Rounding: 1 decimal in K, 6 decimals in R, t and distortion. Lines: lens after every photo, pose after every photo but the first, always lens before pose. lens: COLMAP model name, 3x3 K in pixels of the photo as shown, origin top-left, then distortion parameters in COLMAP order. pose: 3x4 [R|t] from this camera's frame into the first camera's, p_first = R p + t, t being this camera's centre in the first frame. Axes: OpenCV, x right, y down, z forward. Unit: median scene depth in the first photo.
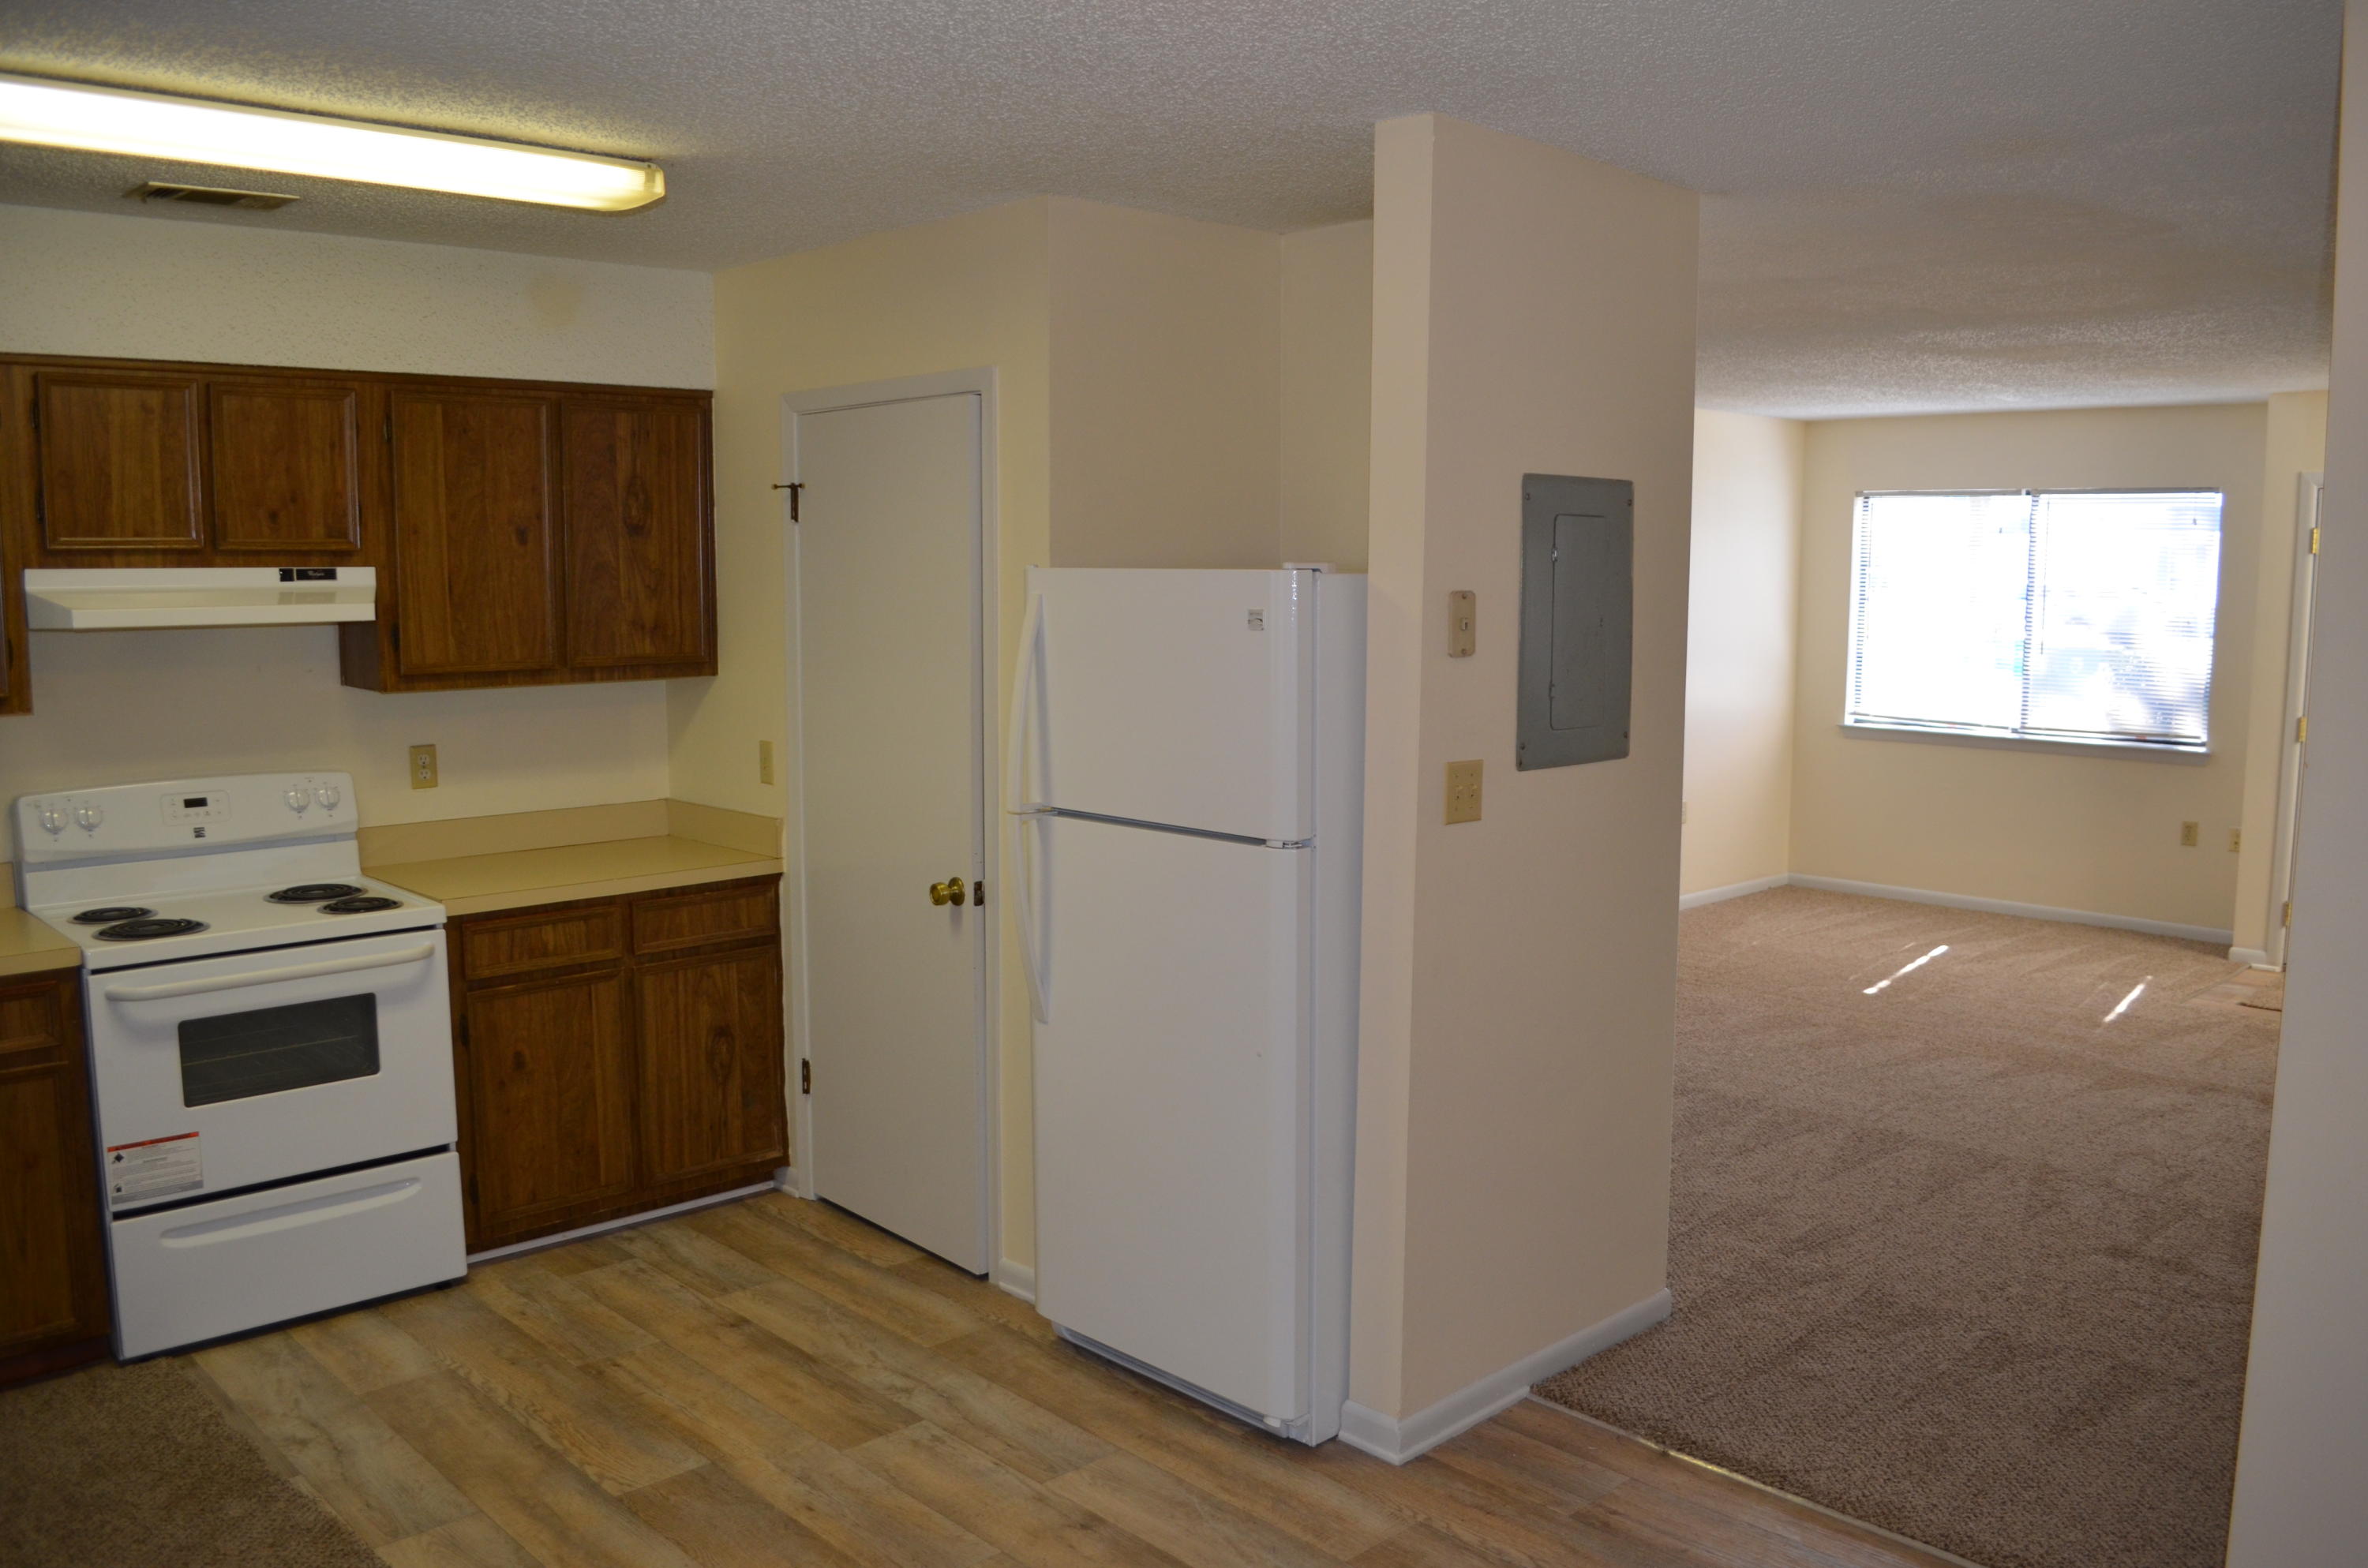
lens RADIAL K [[1865.1, 0, 1186.9], [0, 1865.1, 793.9], [0, 0, 1]] dist [-0.081174, 0.007918]
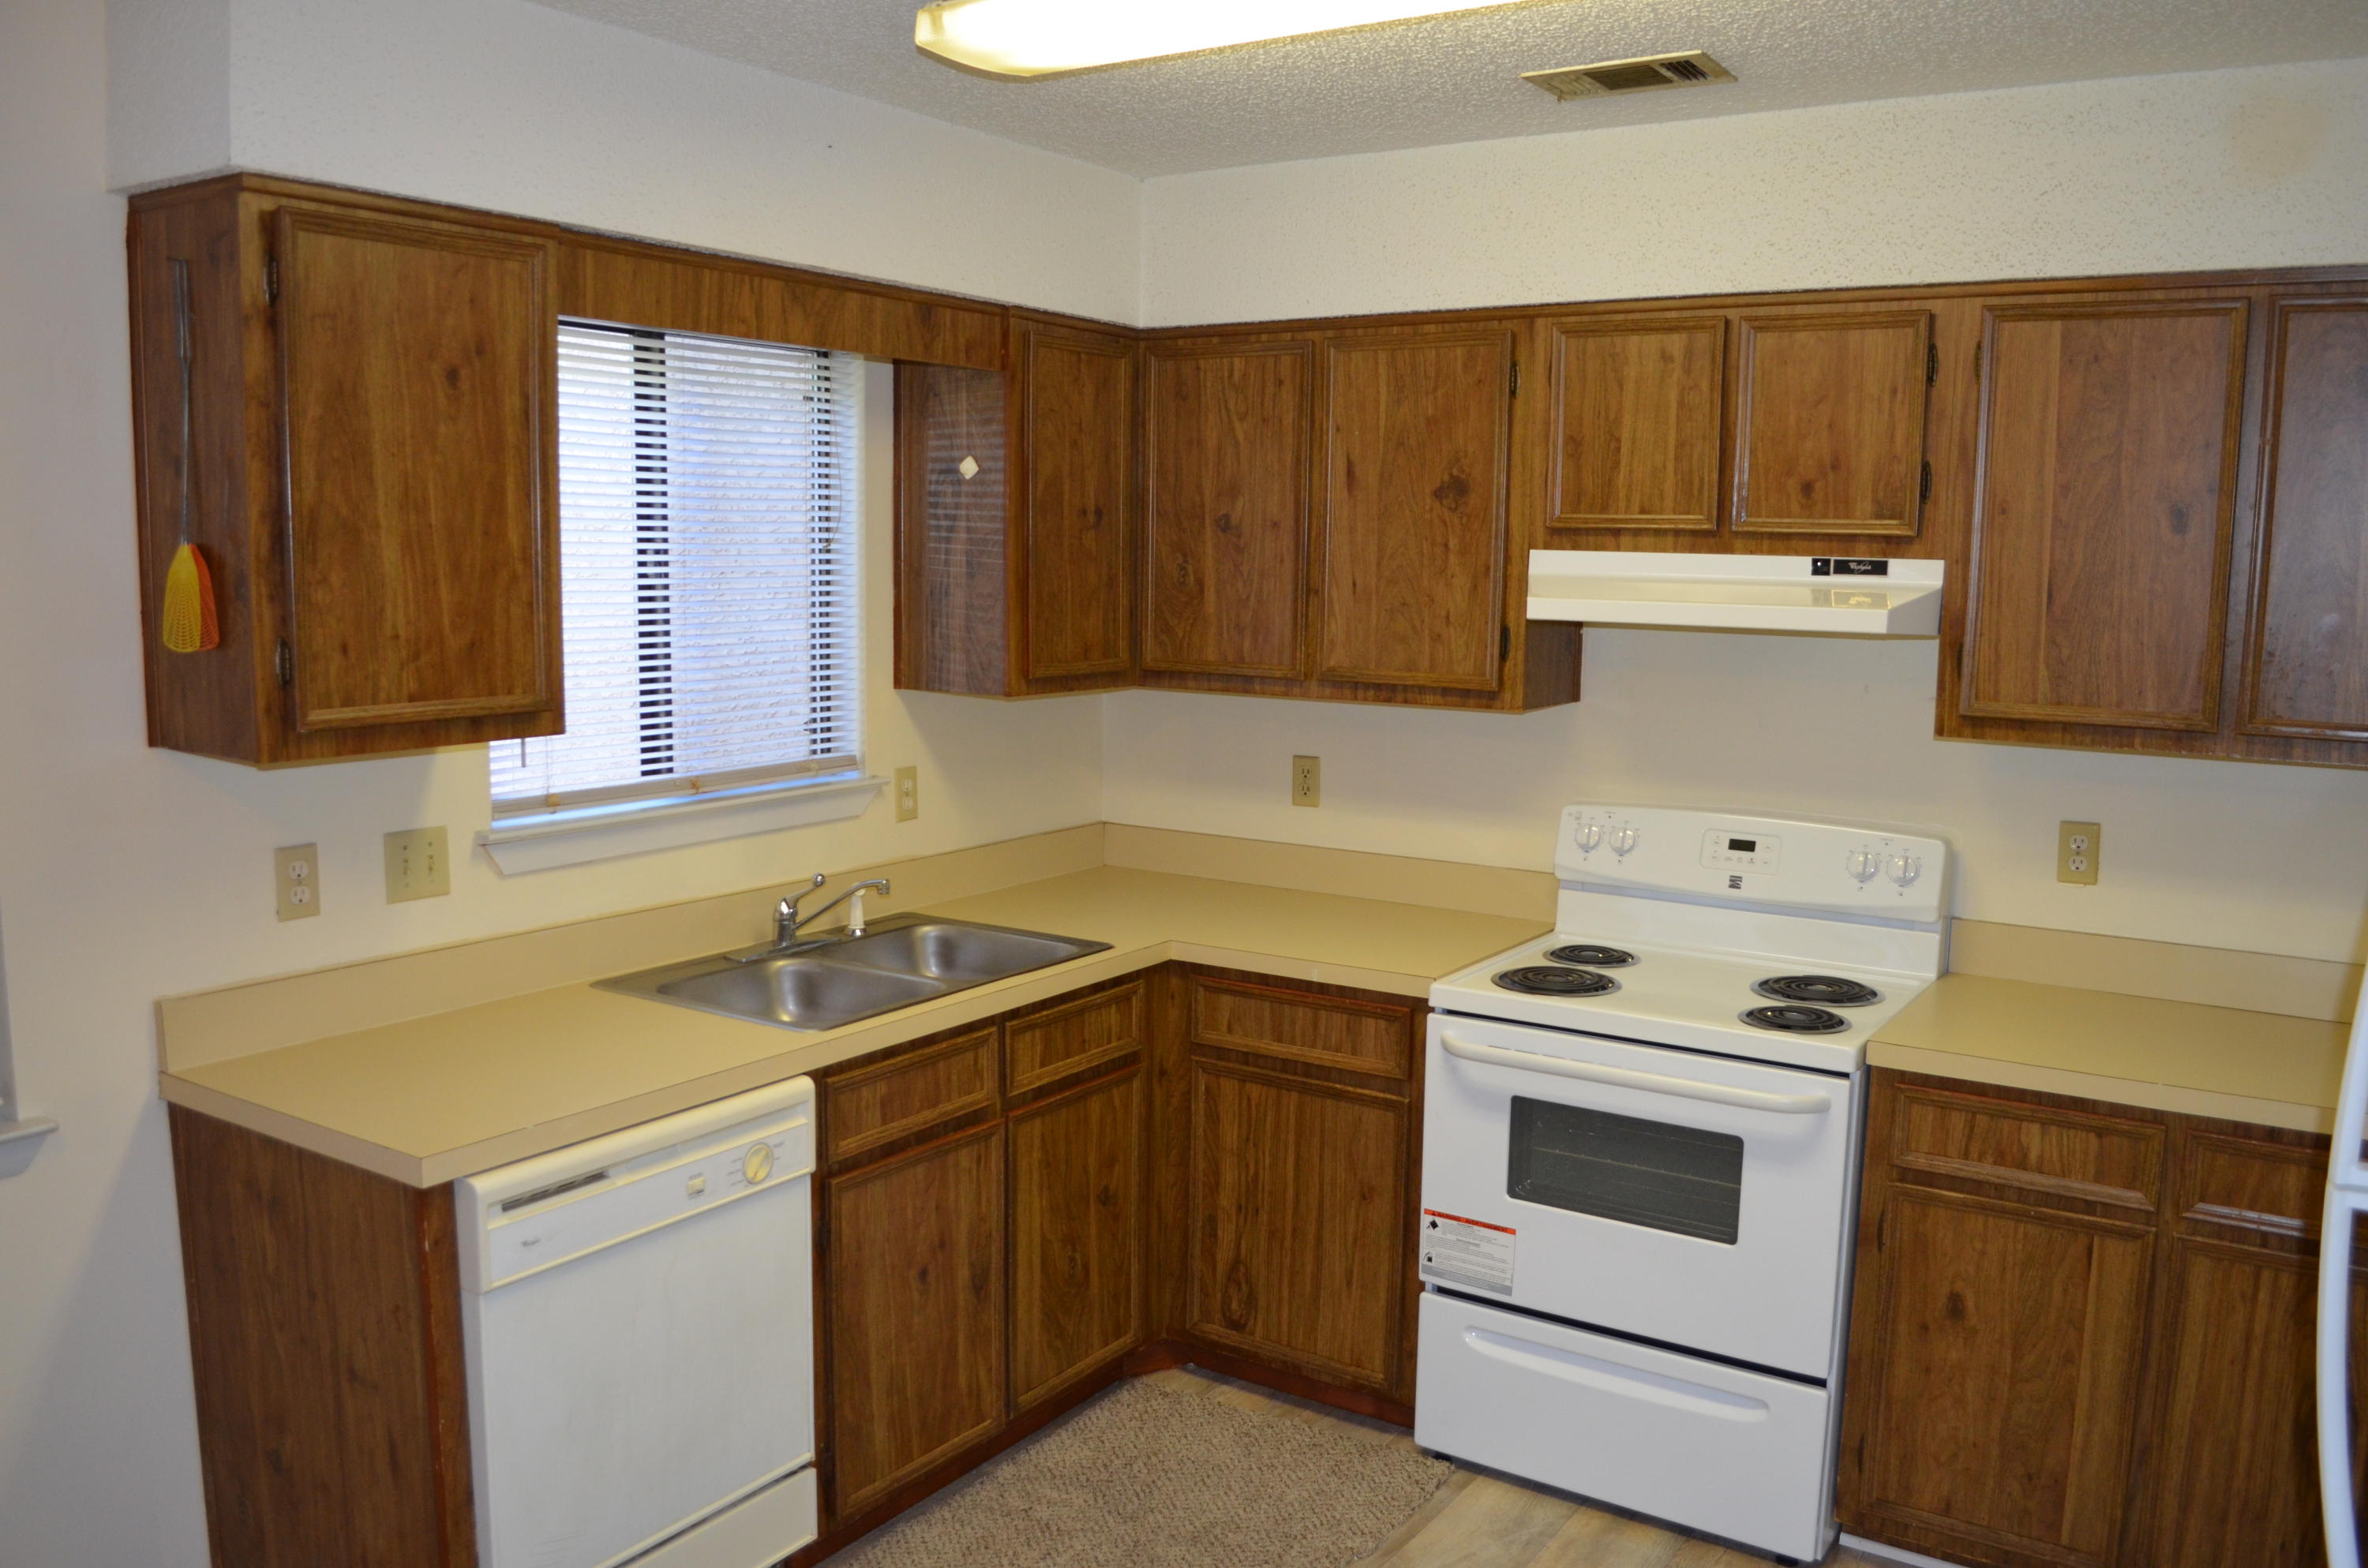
lens RADIAL K [[1865.1, 0, 1186.9], [0, 1865.1, 793.9], [0, 0, 1]] dist [-0.081174, 0.007918]
pose [[0.227518, 0.131691, -0.964828, 0.198912], [-0.134810, 0.985532, 0.102727, -0.072308], [0.964397, 0.106696, 0.241980, 0.589070]]
